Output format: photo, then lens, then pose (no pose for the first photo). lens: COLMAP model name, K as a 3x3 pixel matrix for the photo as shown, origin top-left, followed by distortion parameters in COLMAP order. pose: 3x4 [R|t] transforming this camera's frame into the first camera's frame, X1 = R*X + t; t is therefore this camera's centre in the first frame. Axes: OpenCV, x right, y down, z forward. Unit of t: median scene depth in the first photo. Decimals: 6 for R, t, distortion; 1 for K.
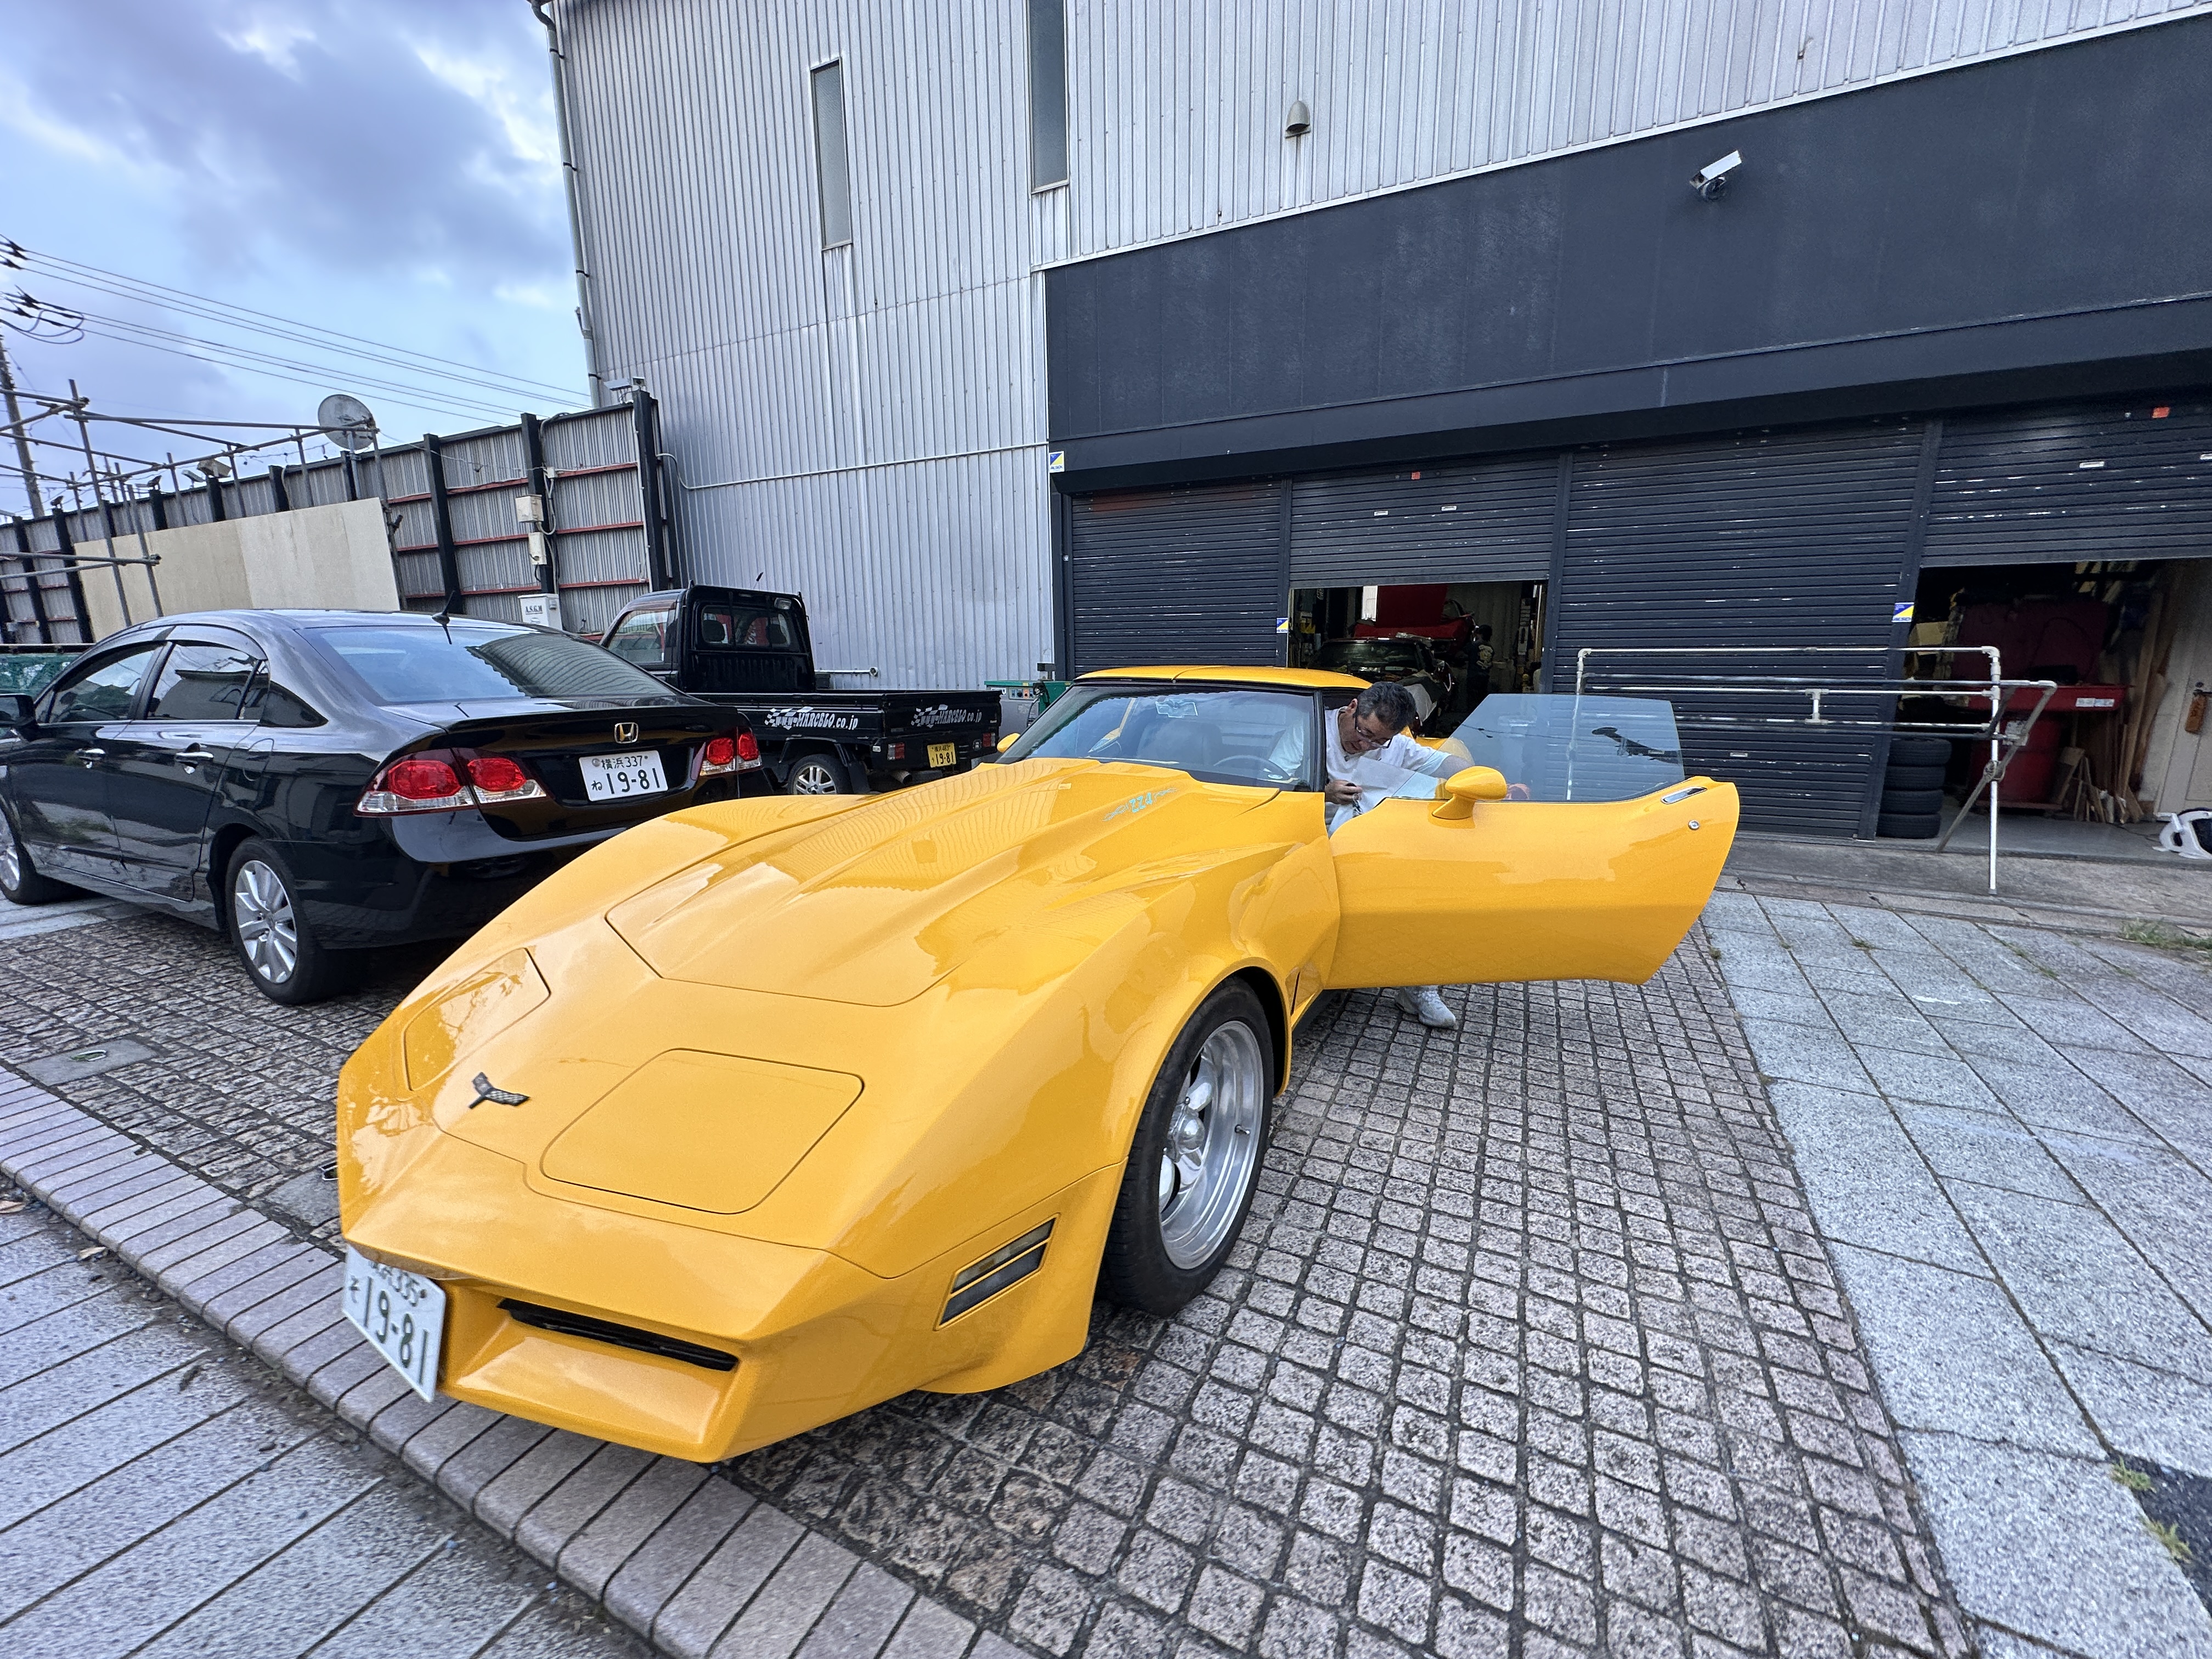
lens RADIAL K [[883.3, 0, 1106.0], [0, 883.3, 829.5], [0, 0, 1]] dist [-0.005811, 0.001087]
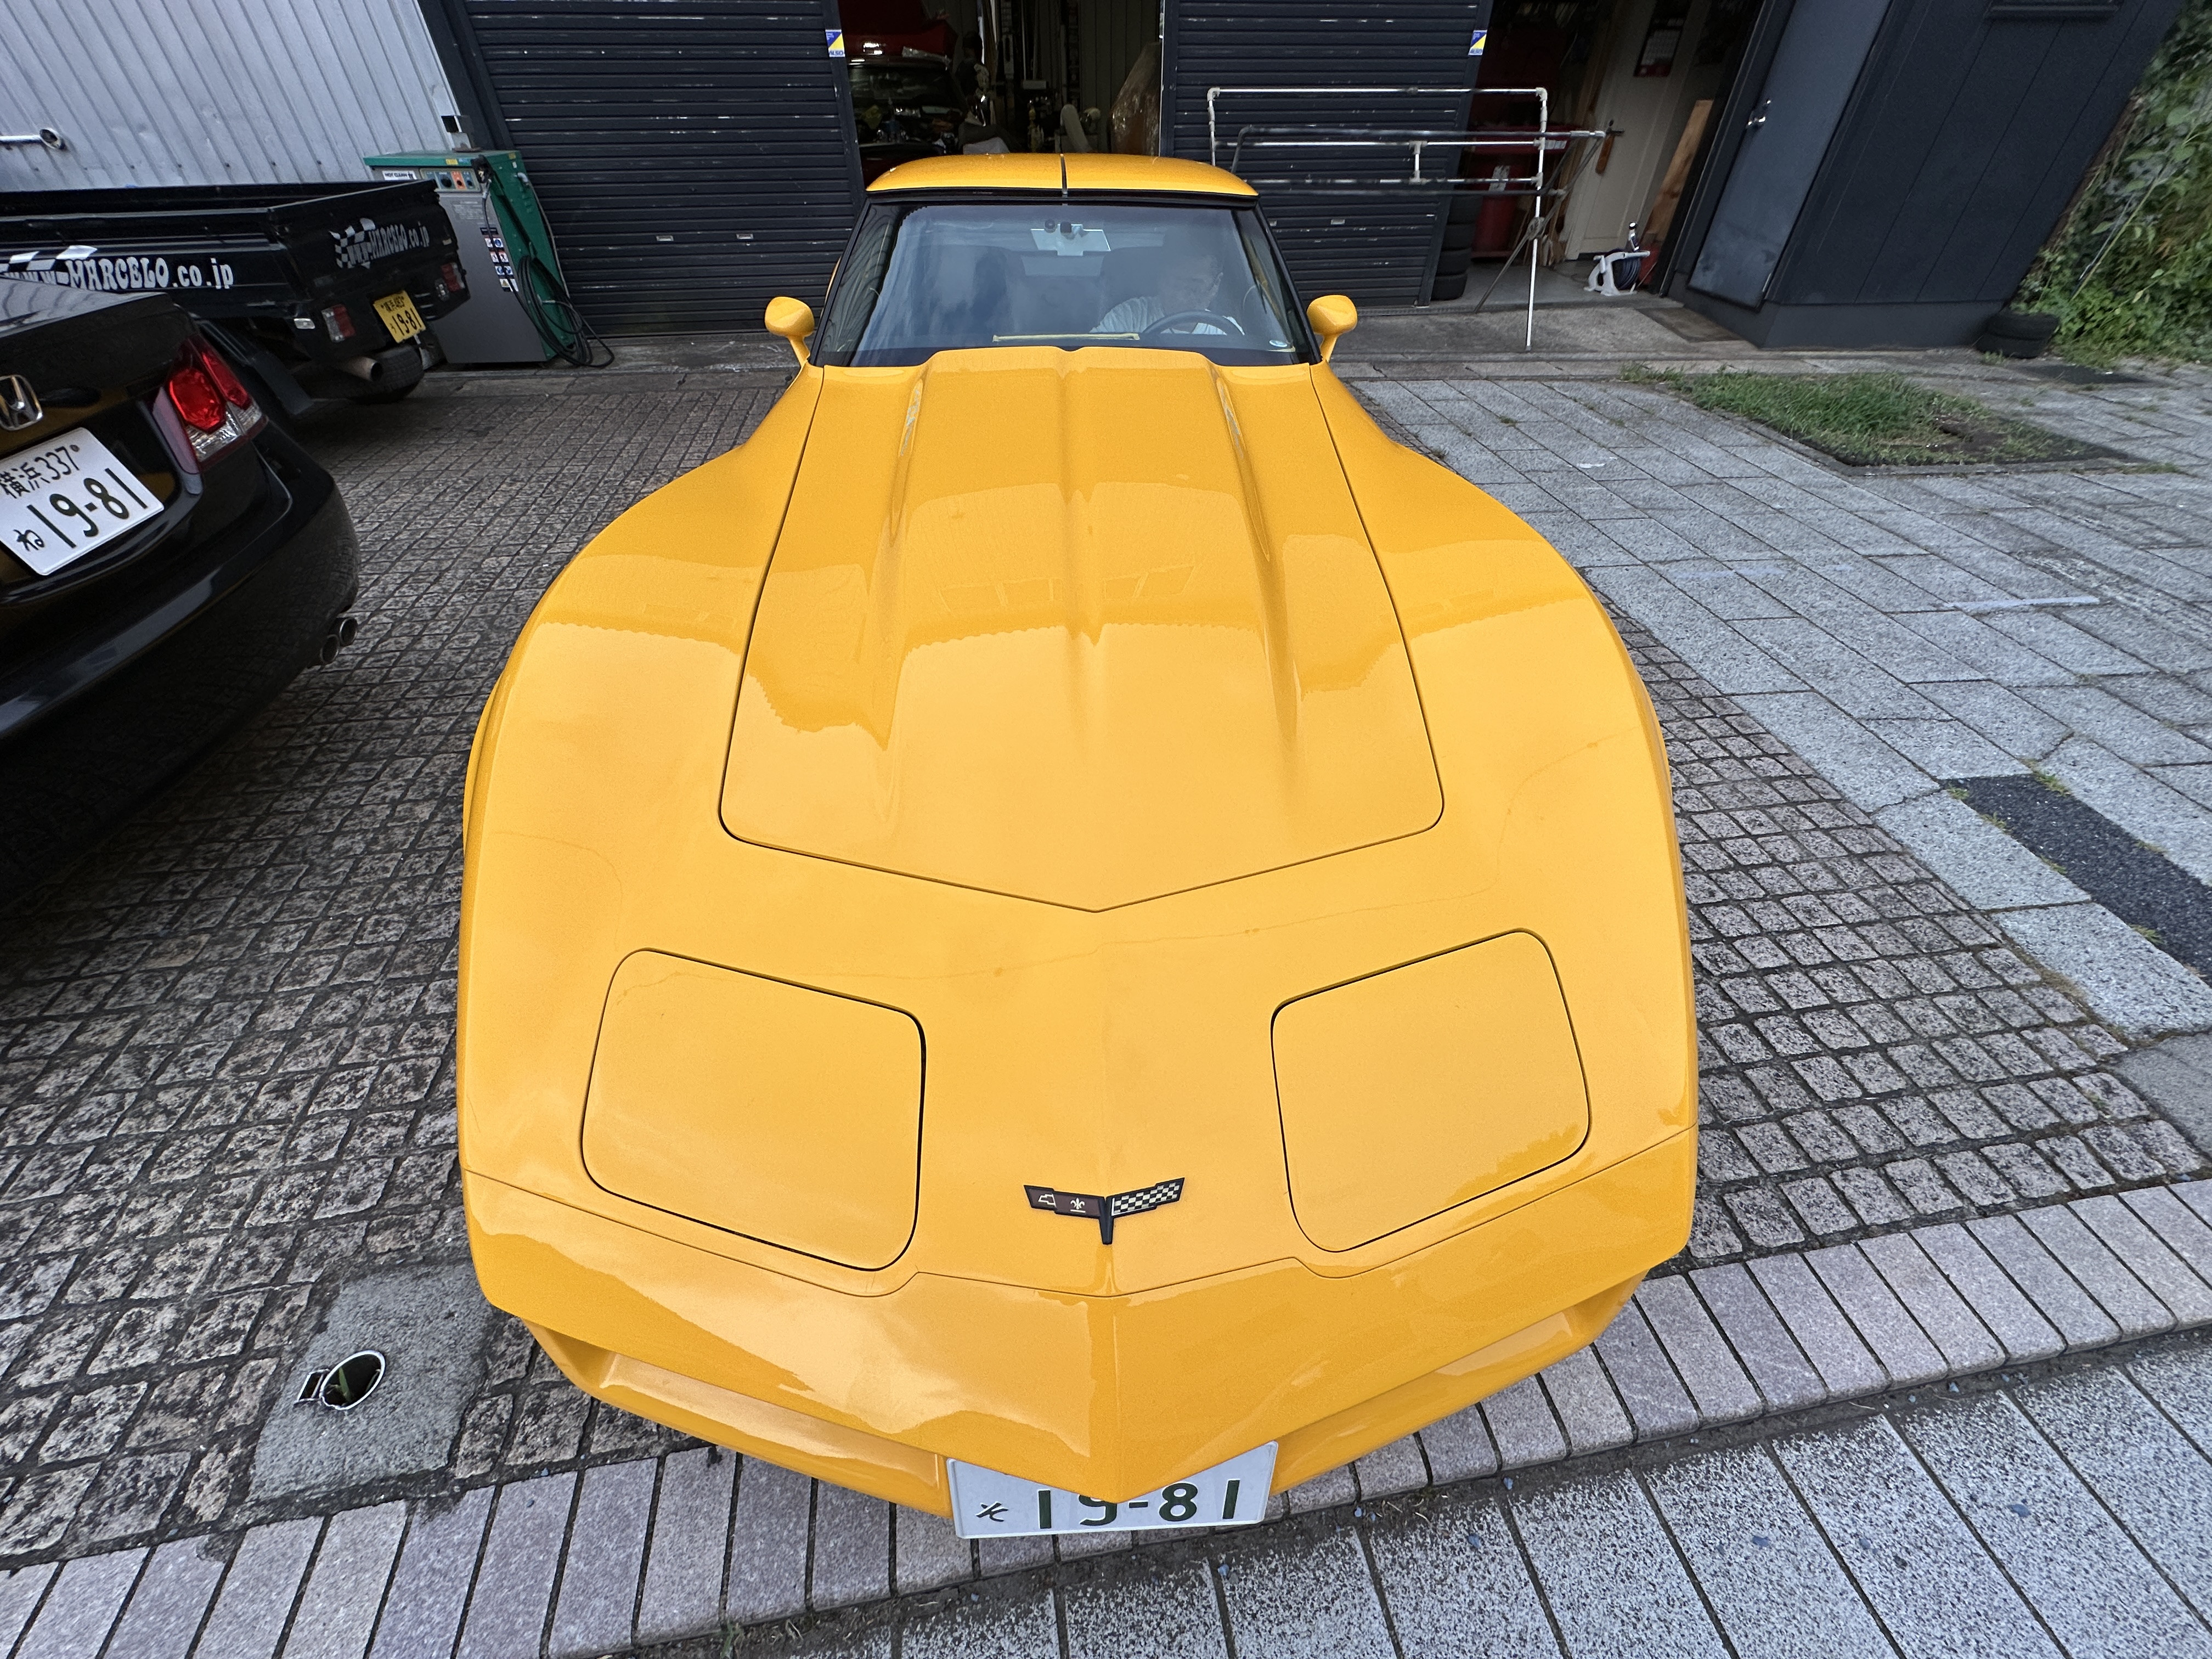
lens RADIAL K [[883.3, 0, 1106.0], [0, 883.3, 829.5], [0, 0, 1]] dist [-0.005811, 0.001087]
pose [[0.817138, -0.375464, 0.437393, -0.359655], [0.107530, 0.844746, 0.524254, -0.098397], [-0.566325, -0.381355, 0.730647, 0.272035]]
